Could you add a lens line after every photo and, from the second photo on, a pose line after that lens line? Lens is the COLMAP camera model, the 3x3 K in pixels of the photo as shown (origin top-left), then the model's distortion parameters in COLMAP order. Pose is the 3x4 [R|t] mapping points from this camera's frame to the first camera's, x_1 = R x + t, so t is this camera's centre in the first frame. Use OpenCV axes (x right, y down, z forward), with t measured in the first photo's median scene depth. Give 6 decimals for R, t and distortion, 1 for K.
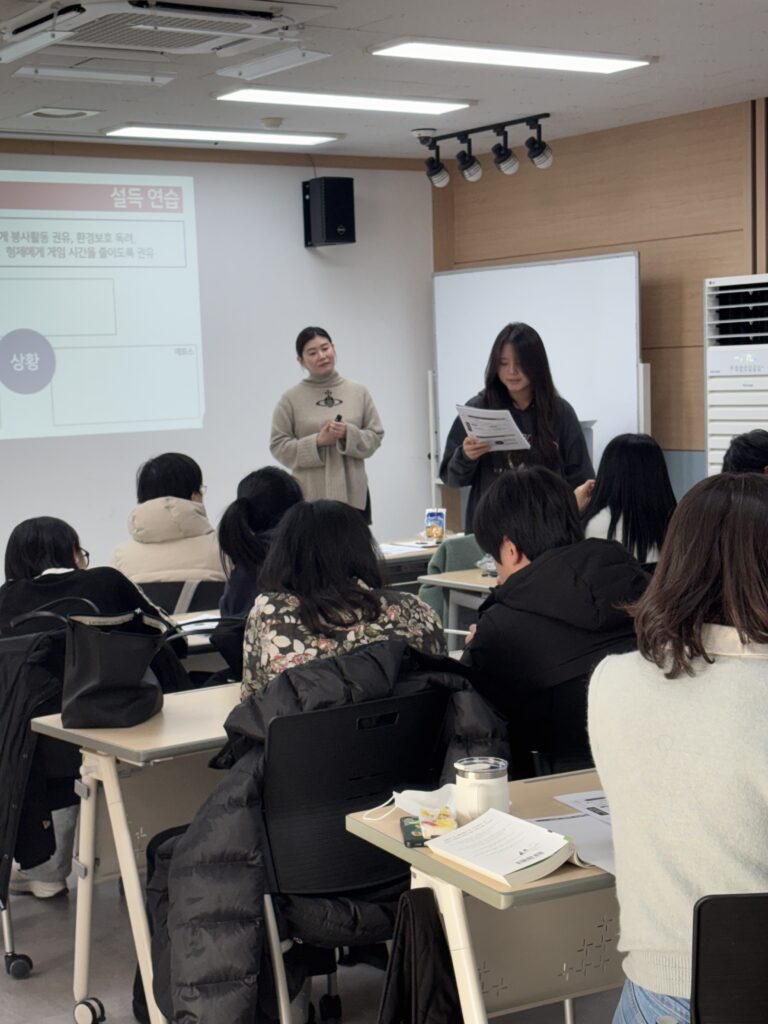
lens RADIAL K [[1773.2, 0, 384.0], [0, 1773.2, 512.0], [0, 0, 1]] dist [0.248116, -0.283287]
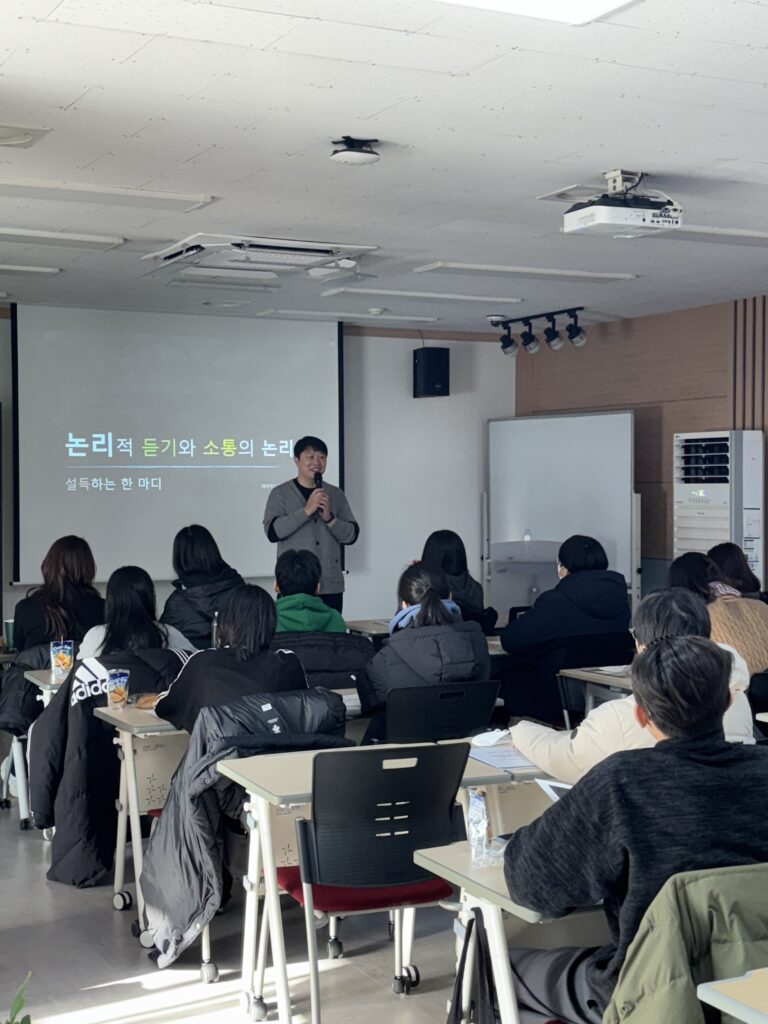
lens RADIAL K [[1525.2, 0, 384.0], [0, 1525.2, 512.0], [0, 0, 1]] dist [0.232376, -0.007387]
pose [[0.989678, 0.037890, -0.138207, 0.106725], [-0.046452, 0.997161, -0.059256, 0.006399], [0.135570, 0.065064, 0.988629, -0.145298]]
